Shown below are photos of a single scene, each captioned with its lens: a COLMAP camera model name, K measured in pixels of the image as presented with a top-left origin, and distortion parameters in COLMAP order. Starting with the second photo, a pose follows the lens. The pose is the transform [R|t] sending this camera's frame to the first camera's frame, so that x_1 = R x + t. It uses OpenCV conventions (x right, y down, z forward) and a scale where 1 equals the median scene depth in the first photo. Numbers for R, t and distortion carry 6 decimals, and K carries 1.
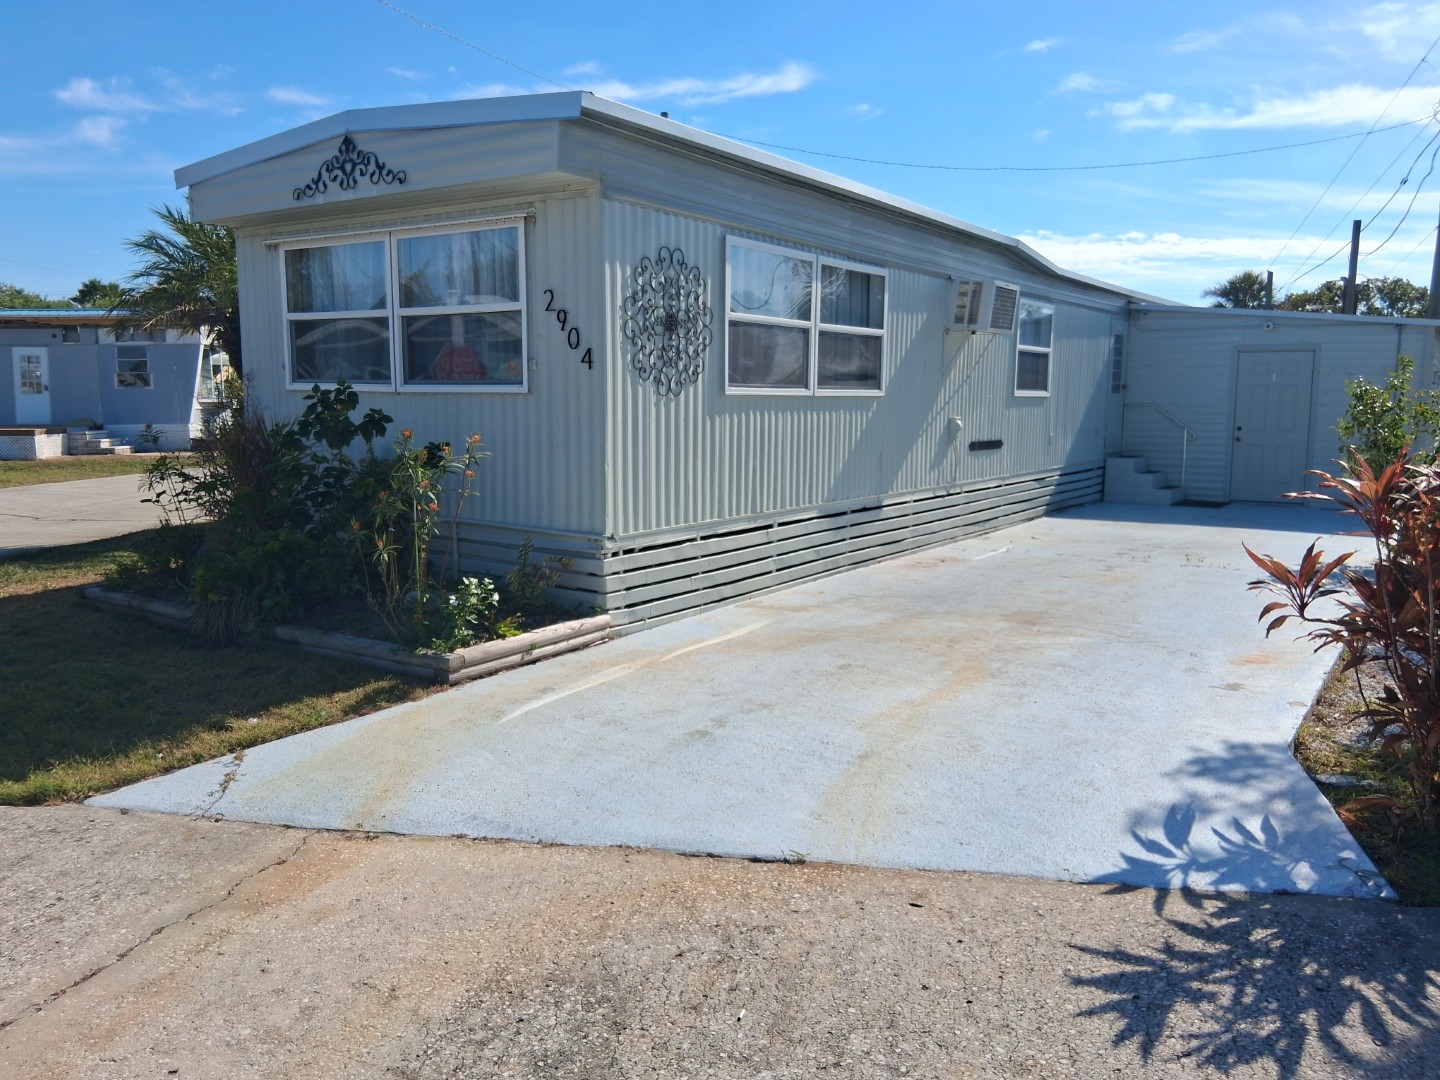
lens RADIAL K [[1084.4, 0, 720.0], [0, 1084.4, 540.0], [0, 0, 1]] dist [0.104952, -0.195393]
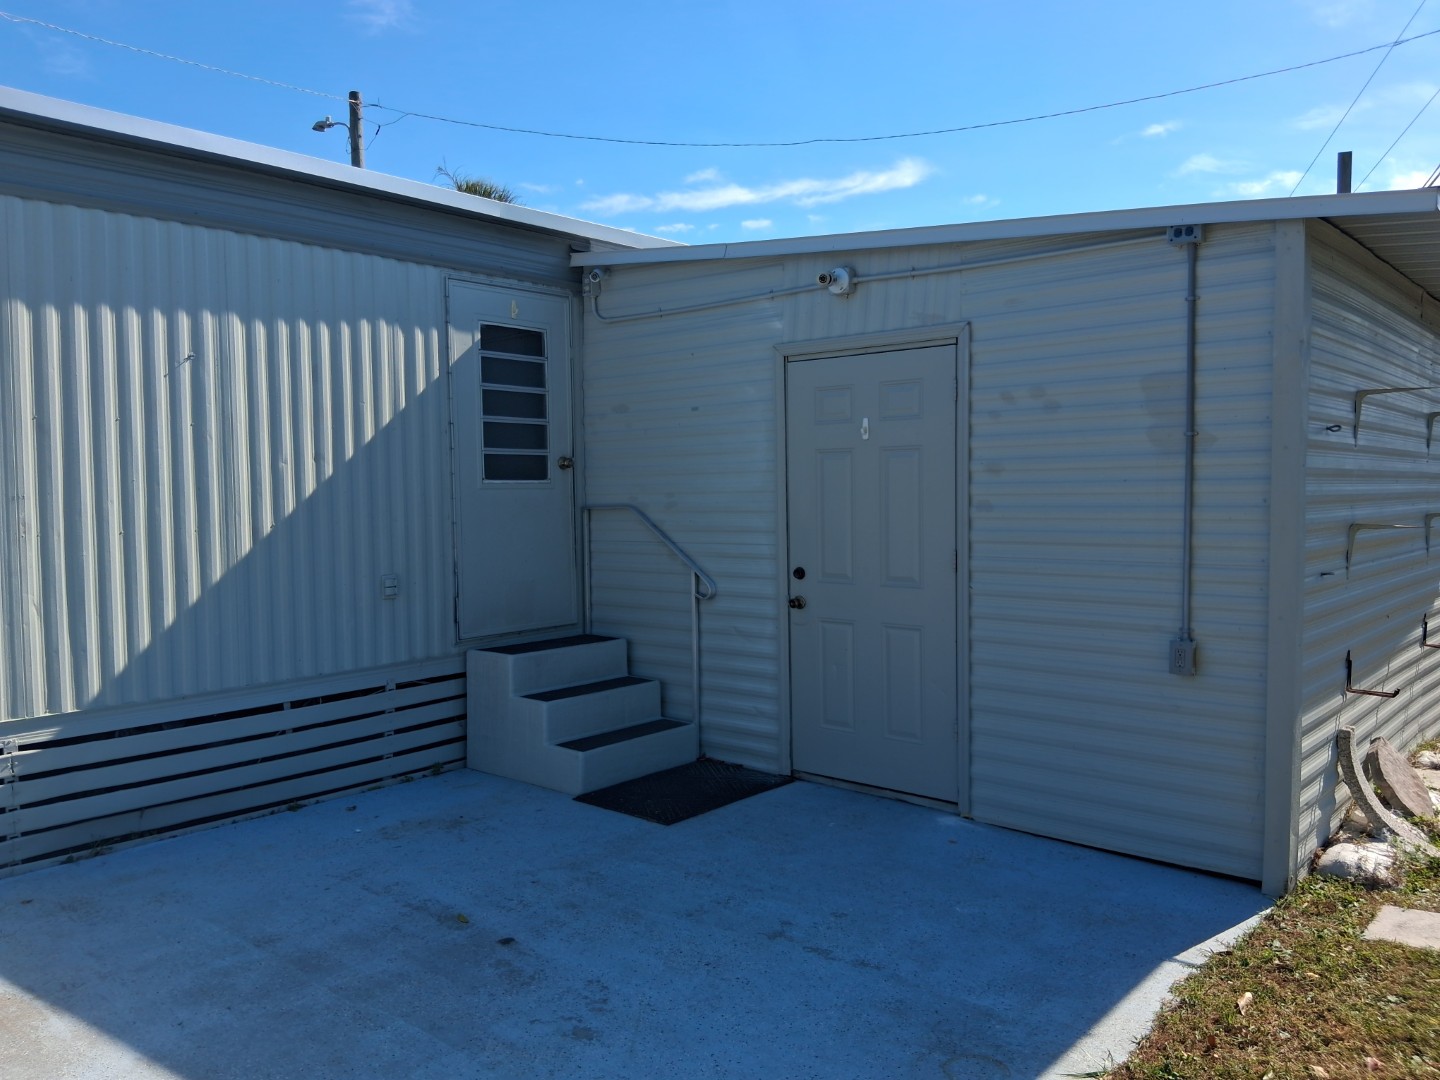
lens RADIAL K [[1084.4, 0, 720.0], [0, 1084.4, 540.0], [0, 0, 1]] dist [0.104952, -0.195393]
pose [[0.993731, -0.008945, -0.111442, 0.527555], [-0.000235, 0.996625, -0.082094, -0.090051], [0.111801, 0.081605, 0.990374, 0.700469]]
